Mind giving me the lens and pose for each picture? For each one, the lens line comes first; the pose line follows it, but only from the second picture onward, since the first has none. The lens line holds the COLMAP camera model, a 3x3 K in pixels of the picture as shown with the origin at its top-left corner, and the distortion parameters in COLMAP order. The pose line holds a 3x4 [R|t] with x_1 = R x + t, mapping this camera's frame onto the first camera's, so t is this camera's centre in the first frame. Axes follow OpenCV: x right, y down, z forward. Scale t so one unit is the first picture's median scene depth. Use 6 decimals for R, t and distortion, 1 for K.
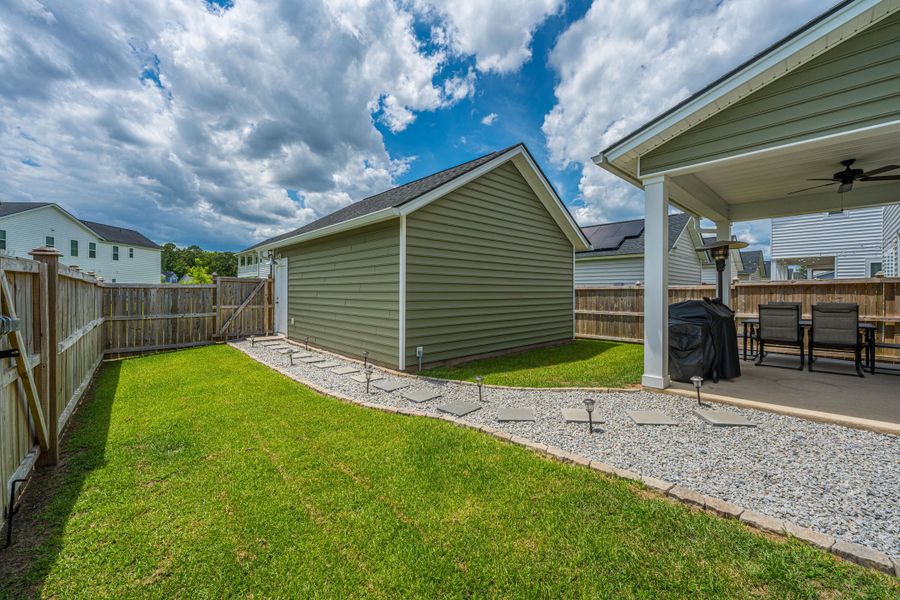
lens RADIAL K [[360.1, 0, 449.8], [0, 360.1, 296.1], [0, 0, 1]] dist [-0.009703, 0.001510]
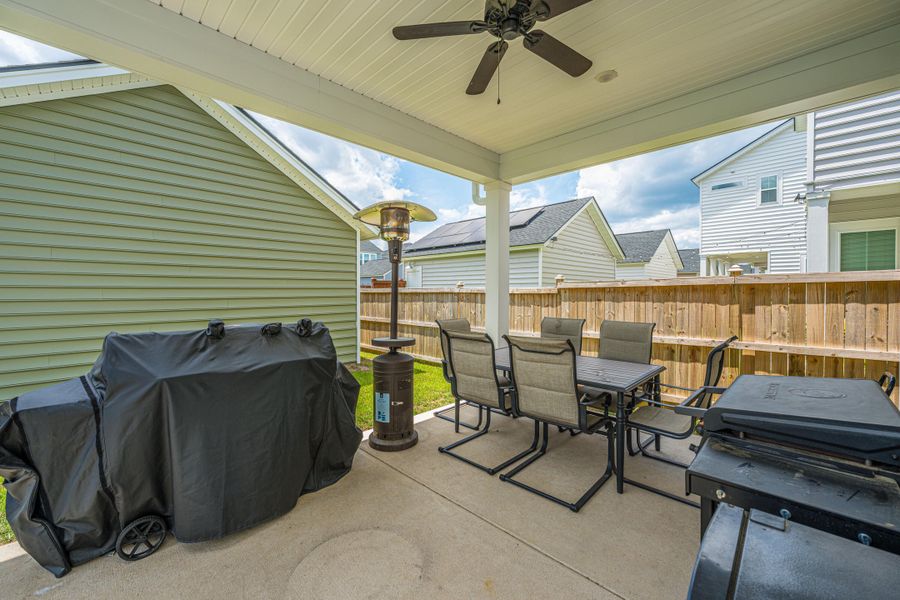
lens RADIAL K [[360.1, 0, 450.4], [0, 360.1, 296.5], [0, 0, 1]] dist [-0.009703, 0.001510]
pose [[0.999095, -0.002302, 0.042475, 0.565978], [0.002226, 0.999996, 0.001833, -0.014710], [-0.042479, -0.001736, 0.999096, 0.338183]]
